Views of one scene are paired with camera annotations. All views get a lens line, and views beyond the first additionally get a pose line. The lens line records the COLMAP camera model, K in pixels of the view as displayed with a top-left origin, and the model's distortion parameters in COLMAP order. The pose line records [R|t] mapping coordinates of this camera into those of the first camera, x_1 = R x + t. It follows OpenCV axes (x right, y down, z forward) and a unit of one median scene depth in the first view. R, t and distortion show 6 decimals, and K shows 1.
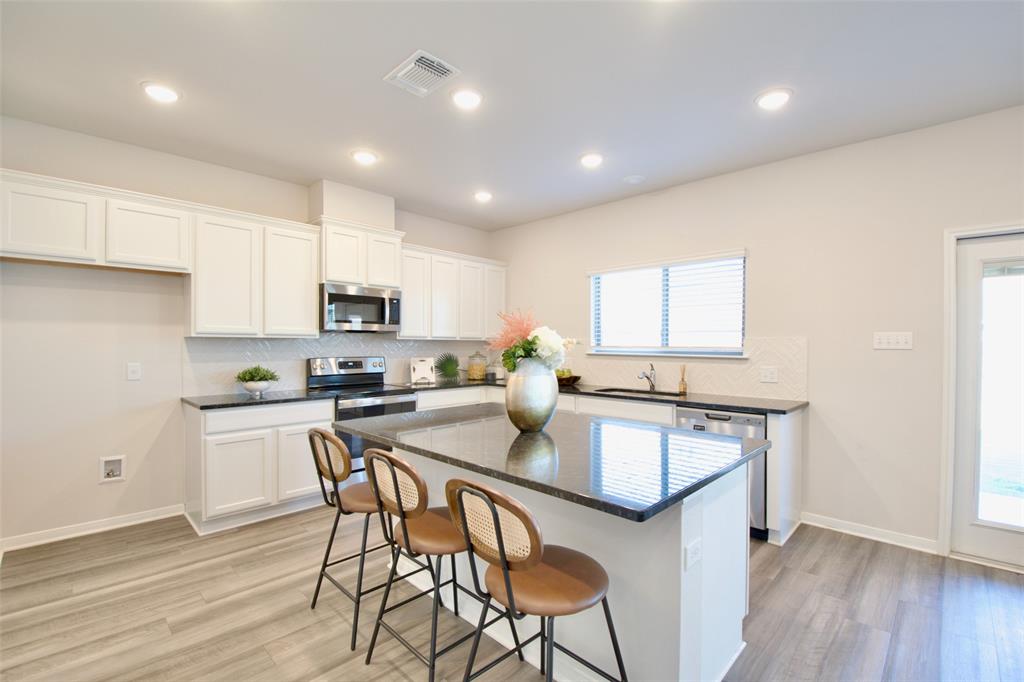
lens RADIAL K [[448.1, 0, 512.9], [0, 448.1, 348.0], [0, 0, 1]] dist [0.014697, -0.022299]
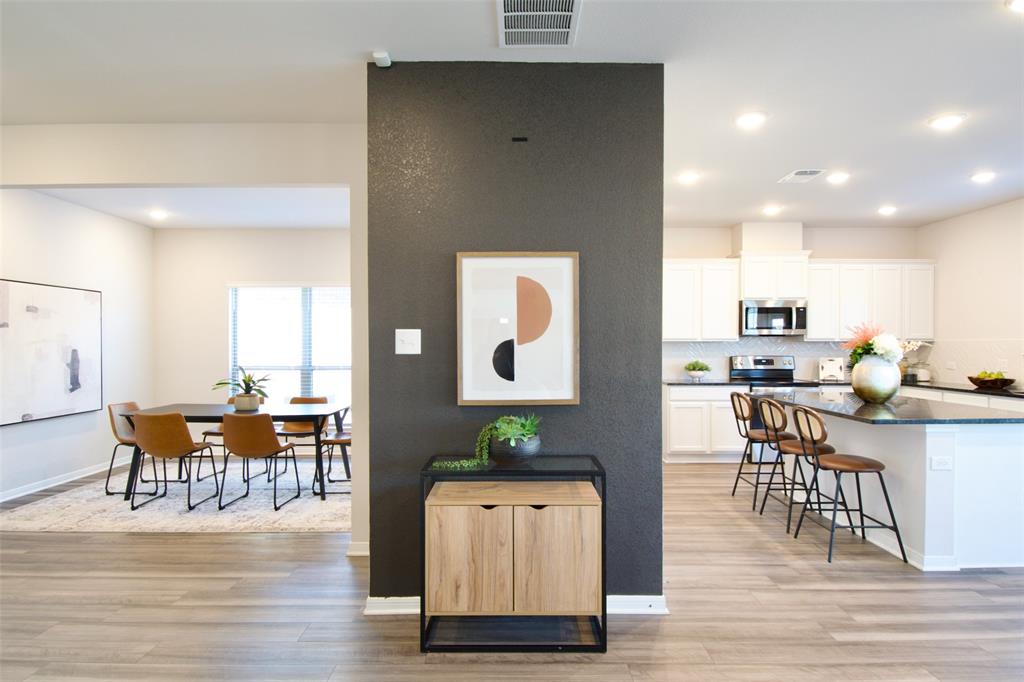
lens RADIAL K [[572.2, 0, 511.9], [0, 572.2, 348.9], [0, 0, 1]] dist [0.023906, -0.029248]
pose [[0.700890, 0.001367, -0.713268, 0.322617], [-0.002320, 0.999997, -0.000363, 0.003365], [0.713266, 0.001909, 0.700891, -0.699521]]
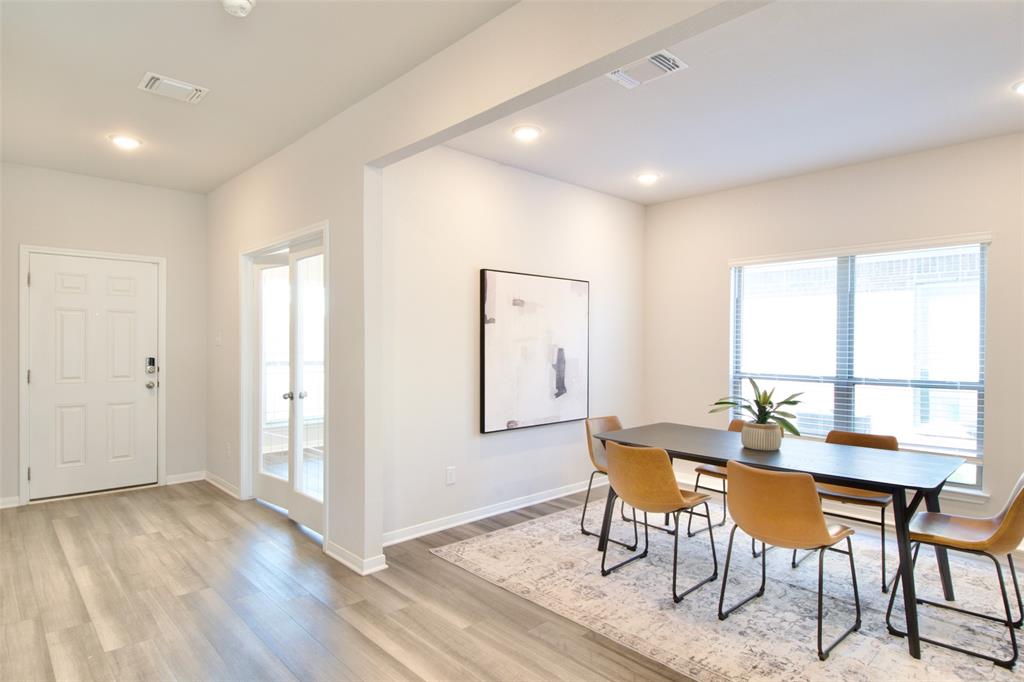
lens RADIAL K [[563.7, 0, 512.7], [0, 563.7, 346.1], [0, 0, 1]] dist [0.002175, -0.002213]
pose [[-0.035335, 0.003072, -0.999371, -0.248209], [-0.012322, 0.999918, 0.003510, -0.001356], [0.999300, 0.012438, -0.035294, -0.530969]]
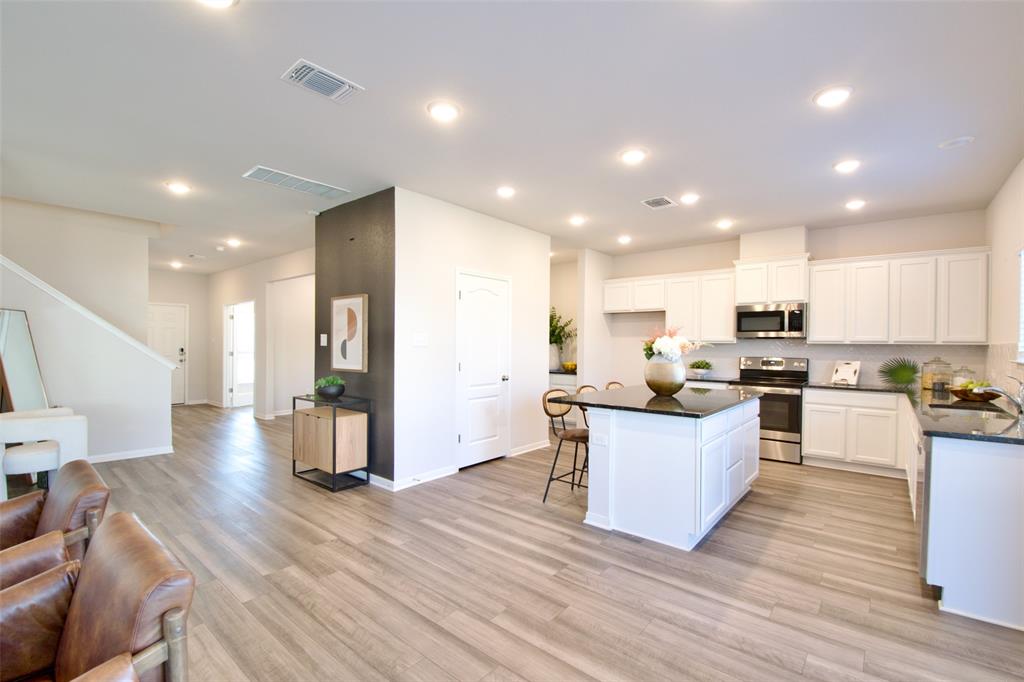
lens RADIAL K [[448.1, 0, 512.9], [0, 448.1, 348.0], [0, 0, 1]] dist [0.014697, -0.022299]
pose [[0.077148, 0.004211, -0.997011, 0.993465], [-0.018034, 0.999833, 0.002828, 0.003229], [0.996857, 0.017762, 0.077211, 0.155841]]
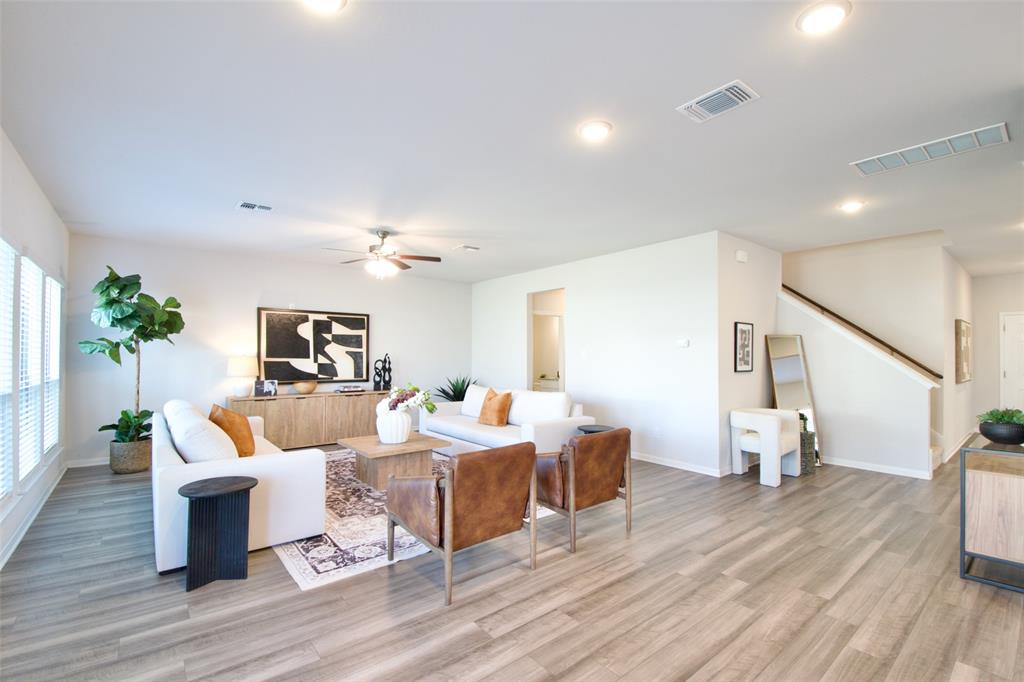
lens RADIAL K [[448.1, 0, 512.9], [0, 448.1, 348.0], [0, 0, 1]] dist [0.014697, -0.022299]
pose [[-0.993765, -0.006333, 0.111314, 0.558263], [-0.007277, 0.999941, -0.008074, -0.003833], [-0.111257, -0.008834, -0.993752, 0.600601]]
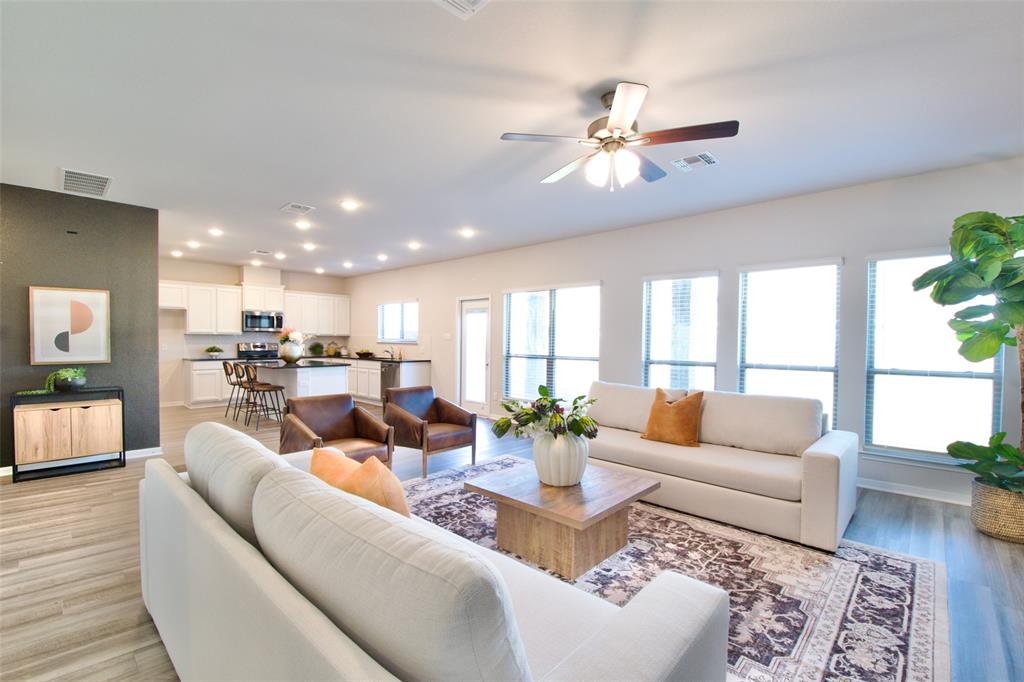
lens RADIAL K [[448.1, 0, 512.9], [0, 448.1, 348.0], [0, 0, 1]] dist [0.014697, -0.022299]
pose [[0.999795, 0.003409, 0.019956, 0.928105], [-0.003639, 0.999928, 0.011478, 0.016537], [-0.019915, -0.011549, 0.999735, -1.357523]]
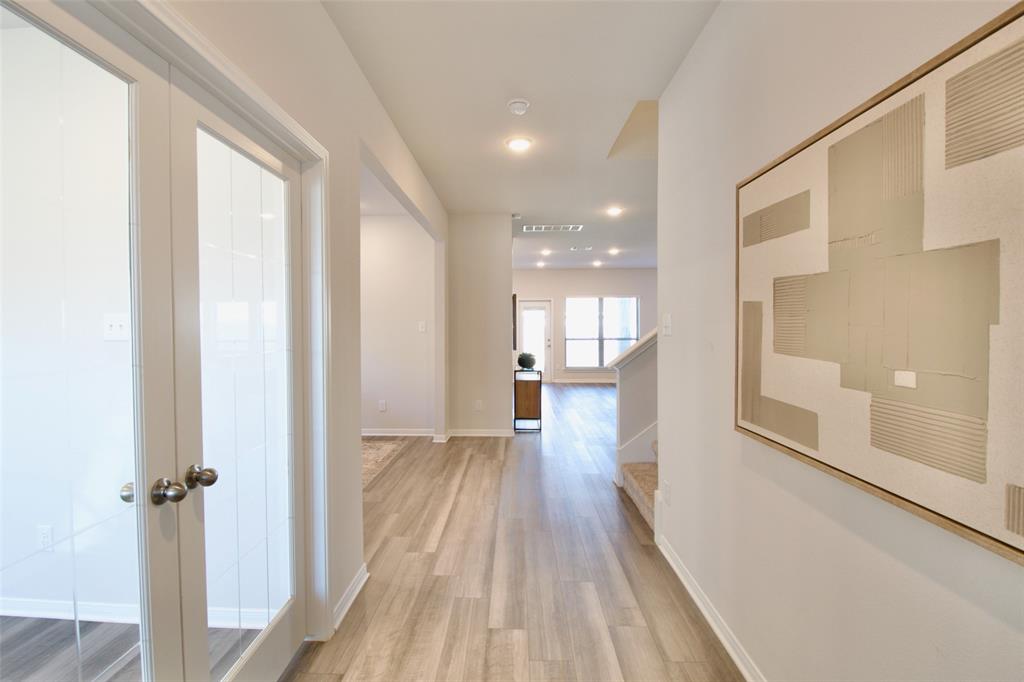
lens RADIAL K [[448.1, 0, 512.9], [0, 448.1, 348.0], [0, 0, 1]] dist [0.014697, -0.022299]
pose [[0.730188, -0.035677, 0.682314, -1.331419], [0.012045, 0.999153, 0.039354, 0.009419], [-0.683140, -0.020517, 0.729999, -1.356476]]
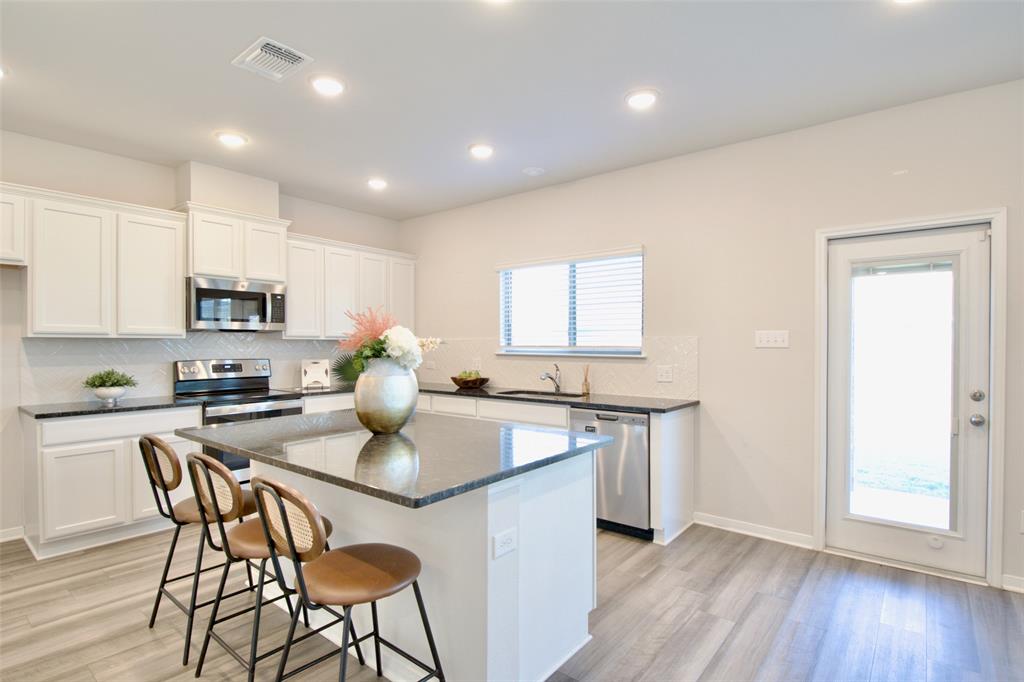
lens RADIAL K [[506.3, 0, 512.2], [0, 506.3, 348.0], [0, 0, 1]] dist [0.016947, -0.022742]
pose [[0.995518, -0.004692, 0.094457, 0.119830], [0.004797, 0.999988, -0.000875, 0.001543], [-0.094452, 0.001325, 0.995529, -0.069262]]
